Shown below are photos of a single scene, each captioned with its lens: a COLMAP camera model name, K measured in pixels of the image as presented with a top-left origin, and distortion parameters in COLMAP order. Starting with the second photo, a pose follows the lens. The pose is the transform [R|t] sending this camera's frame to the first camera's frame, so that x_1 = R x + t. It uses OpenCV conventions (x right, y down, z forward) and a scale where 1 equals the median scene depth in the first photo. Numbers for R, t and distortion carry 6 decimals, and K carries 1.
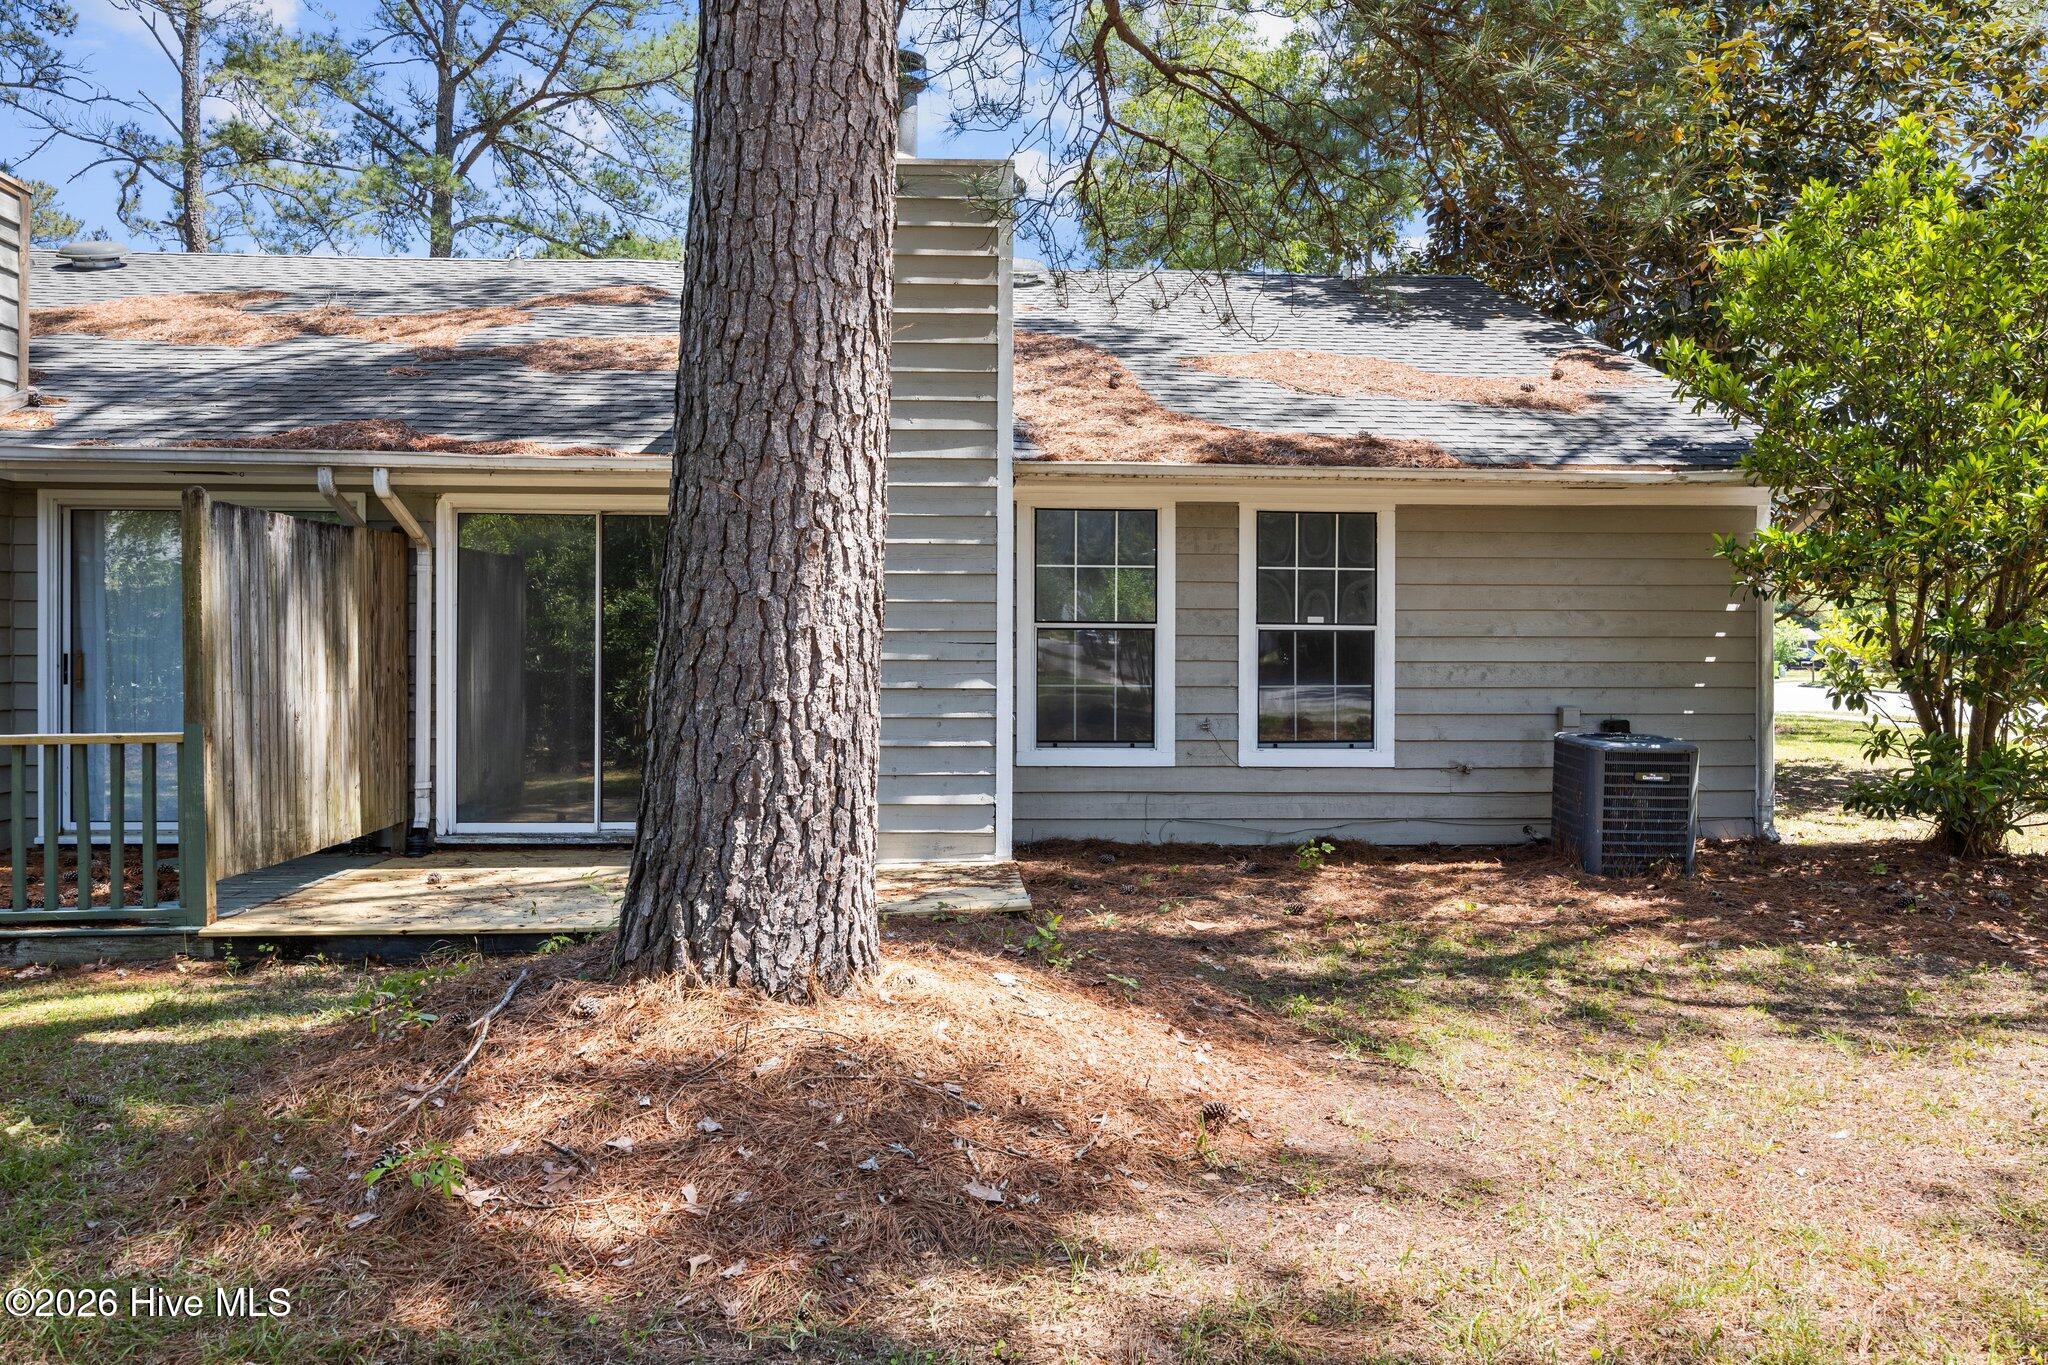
lens RADIAL K [[1528.8, 0, 1024.0], [0, 1528.8, 682.5], [0, 0, 1]] dist [-0.002957, -0.000326]
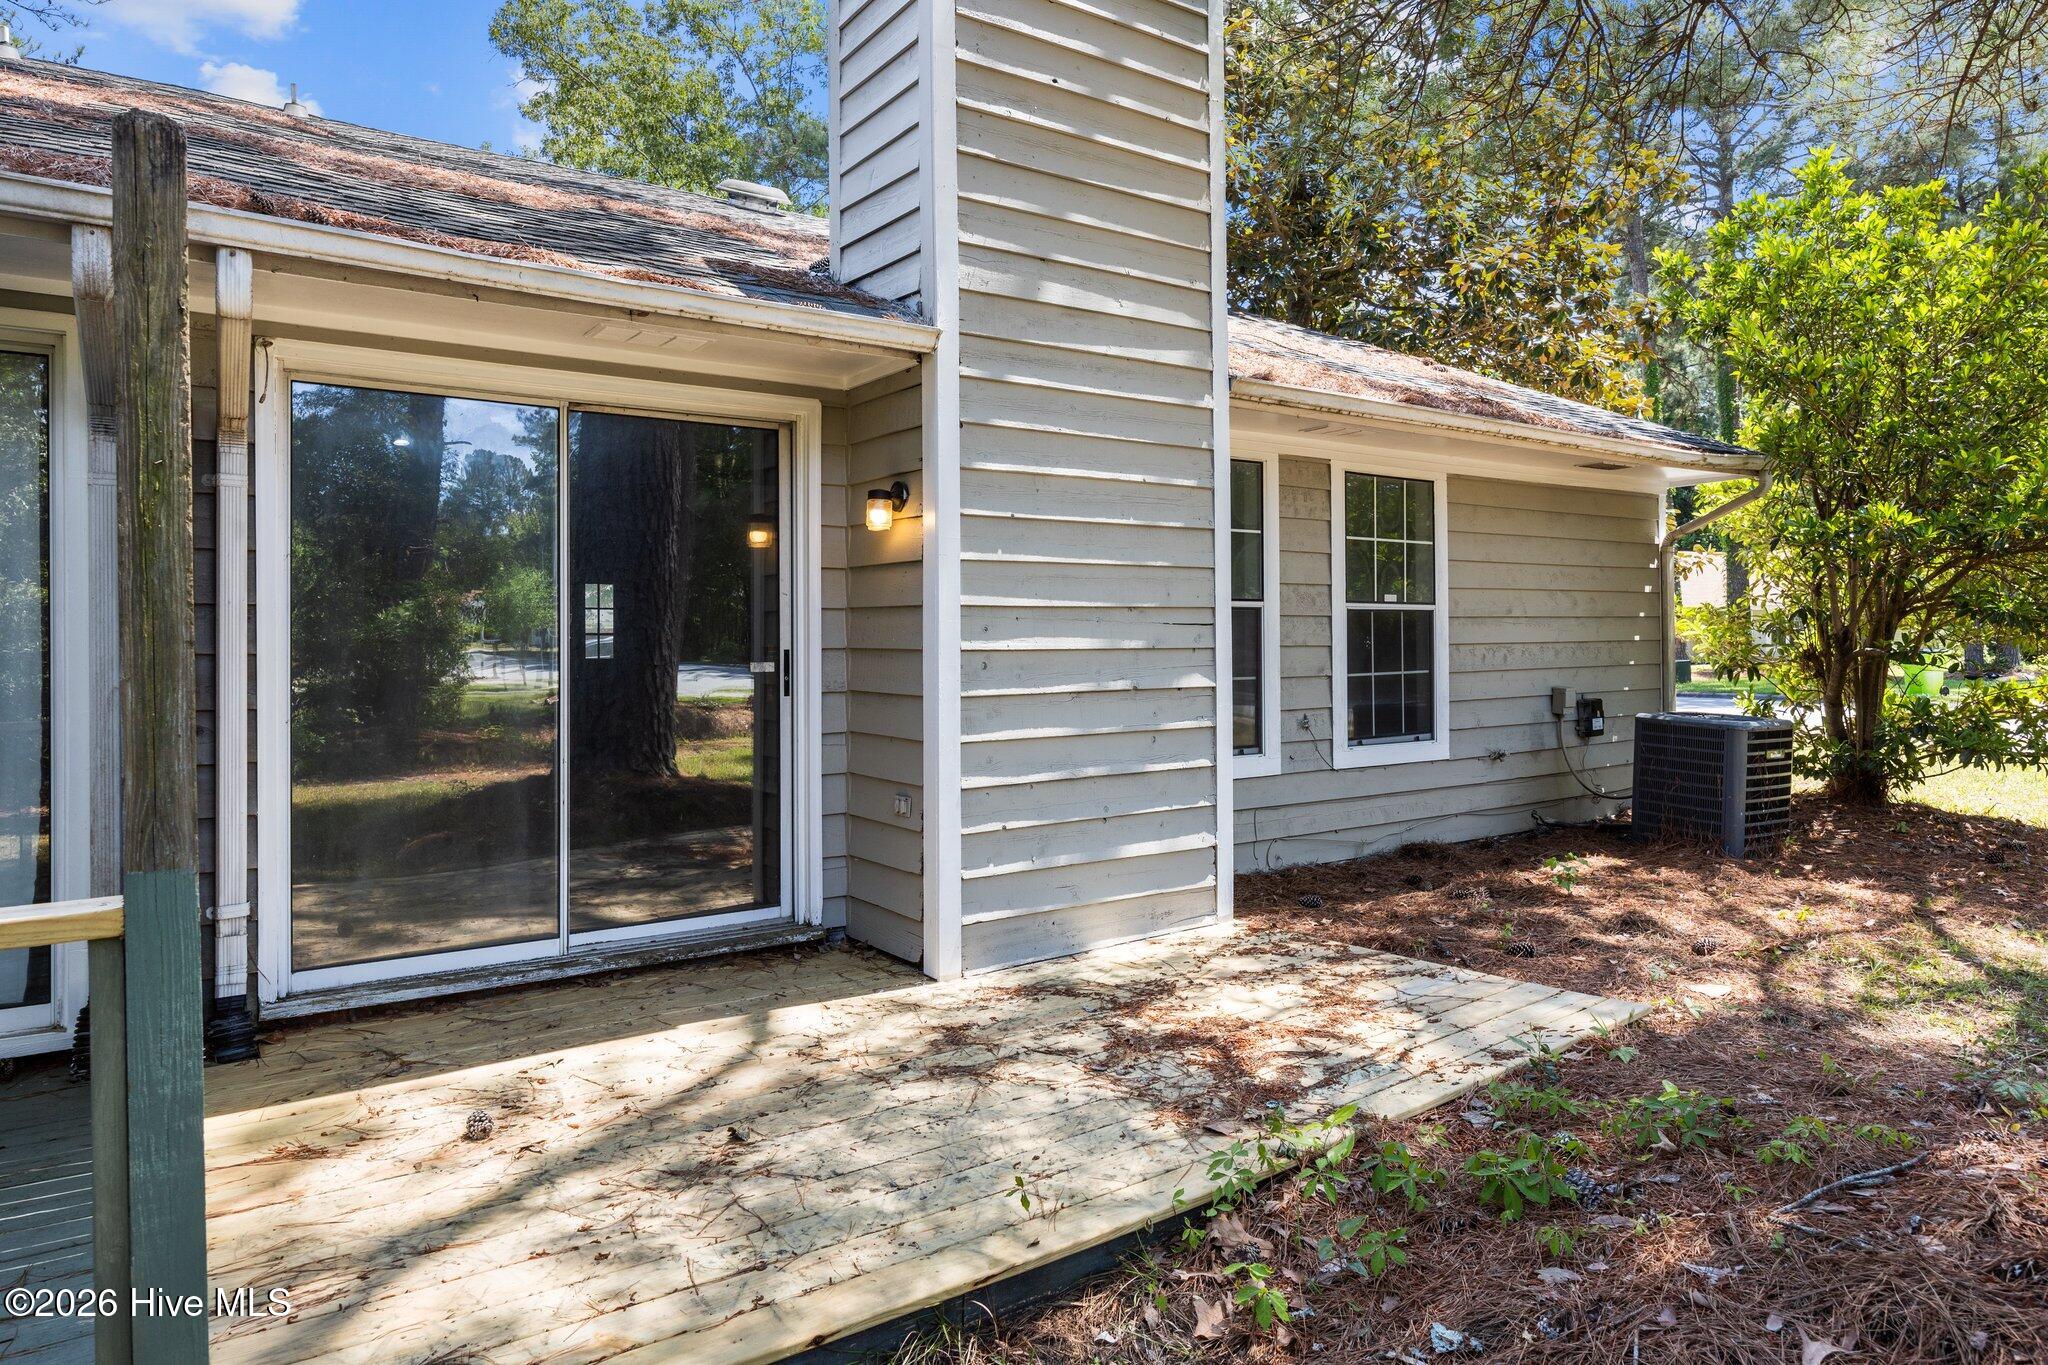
lens RADIAL K [[1246.9, 0, 1018.4], [0, 1246.9, 650.7], [0, 0, 1]] dist [-0.003211, -0.000744]
pose [[0.855815, -0.014418, 0.517081, -0.371182], [0.022510, 0.999703, -0.009380, -0.008669], [-0.516792, 0.019667, 0.855885, 0.496832]]
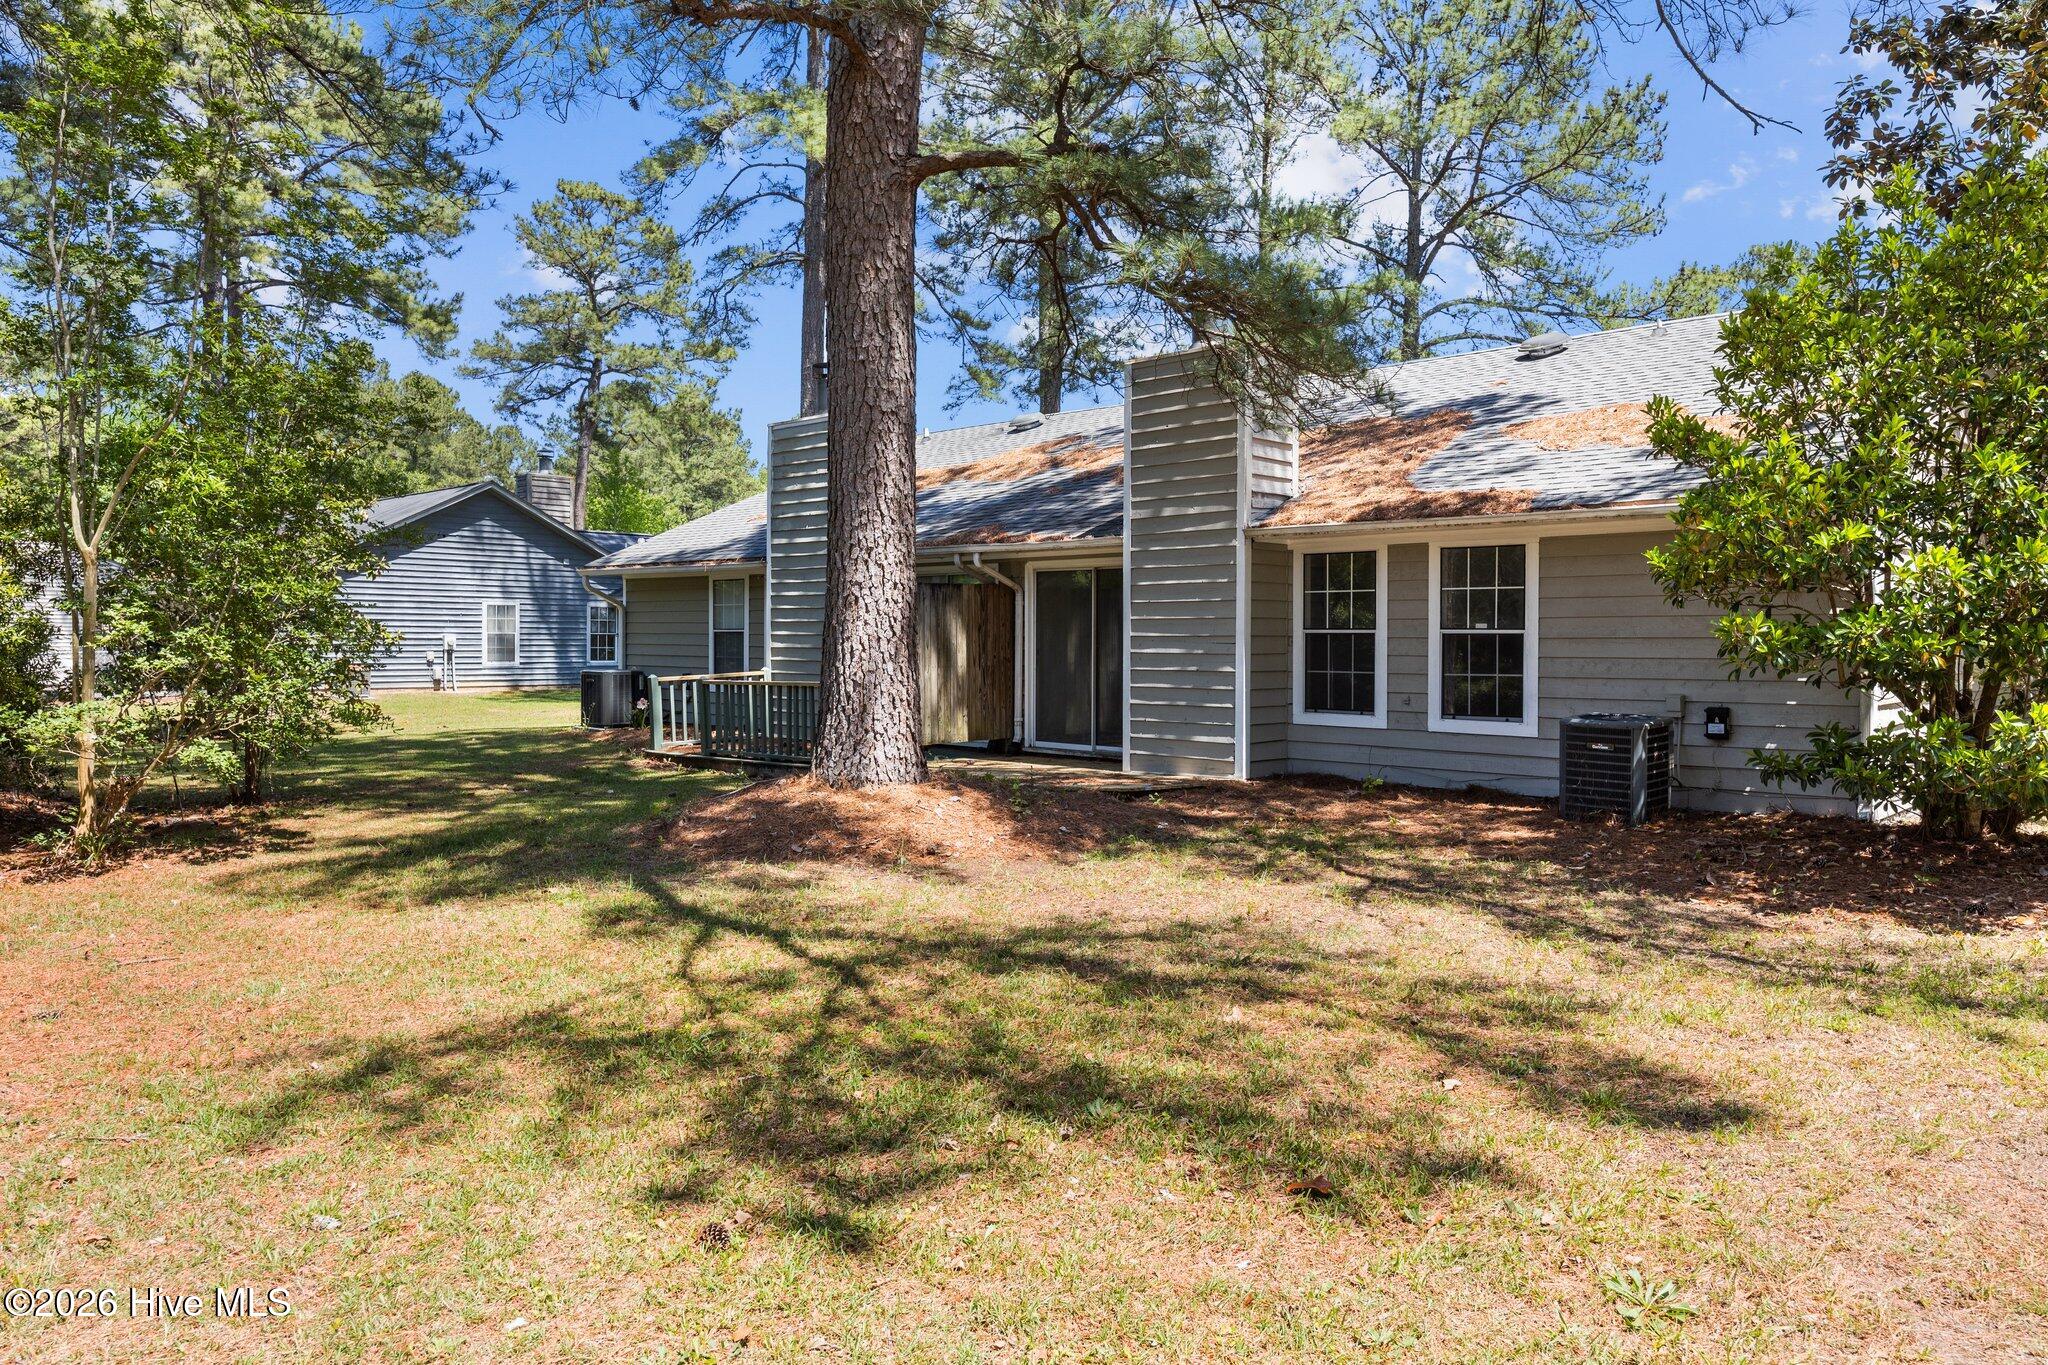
lens RADIAL K [[1444.3, 0, 1024.0], [0, 1444.3, 682.5], [0, 0, 1]] dist [0.002099, 0.000270]
pose [[0.675646, 0.021442, -0.736915, 0.871567], [-0.019119, 0.999750, 0.011560, 0.002144], [0.736978, 0.006279, 0.675887, -0.171694]]
